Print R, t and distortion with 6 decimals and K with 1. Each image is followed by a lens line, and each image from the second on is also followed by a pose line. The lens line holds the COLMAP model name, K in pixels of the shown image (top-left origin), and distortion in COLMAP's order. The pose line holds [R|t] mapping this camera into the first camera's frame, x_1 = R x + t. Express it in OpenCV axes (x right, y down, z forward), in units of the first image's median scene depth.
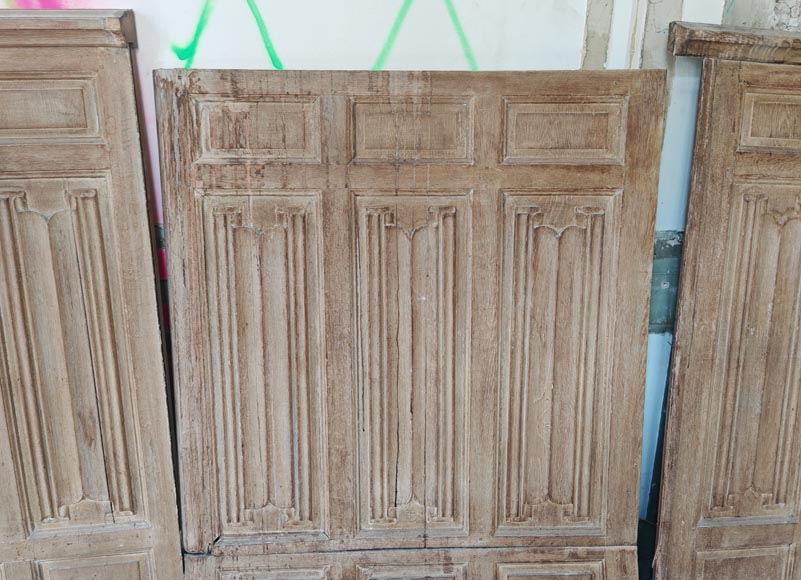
lens RADIAL K [[613.1, 0, 398.0], [0, 613.1, 274.6], [0, 0, 1]] dist [0.065523, -0.063455]
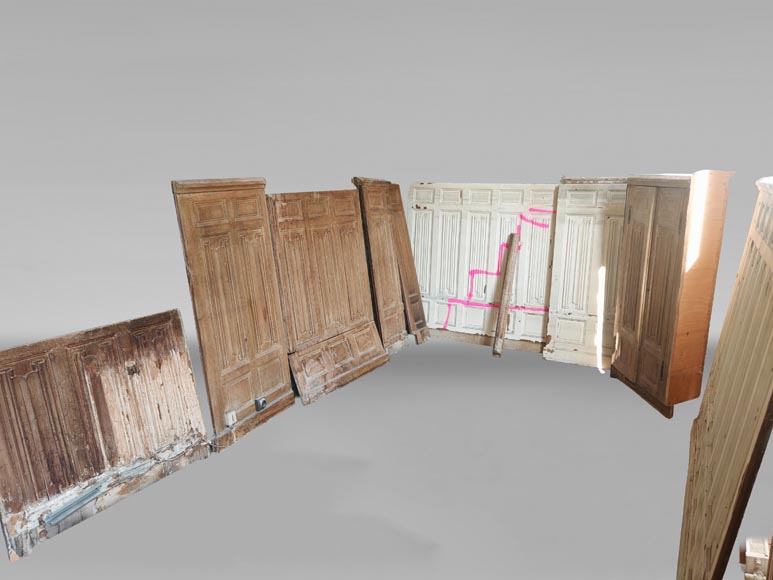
lens RADIAL K [[584.8, 0, 386.5], [0, 584.8, 290.0], [0, 0, 1]] dist [0.087242, -0.100325]
pose [[0.551150, -0.173626, 0.816142, -2.507830], [0.245864, 0.968479, 0.039999, 0.171697], [-0.797361, 0.178615, 0.576466, -1.107359]]
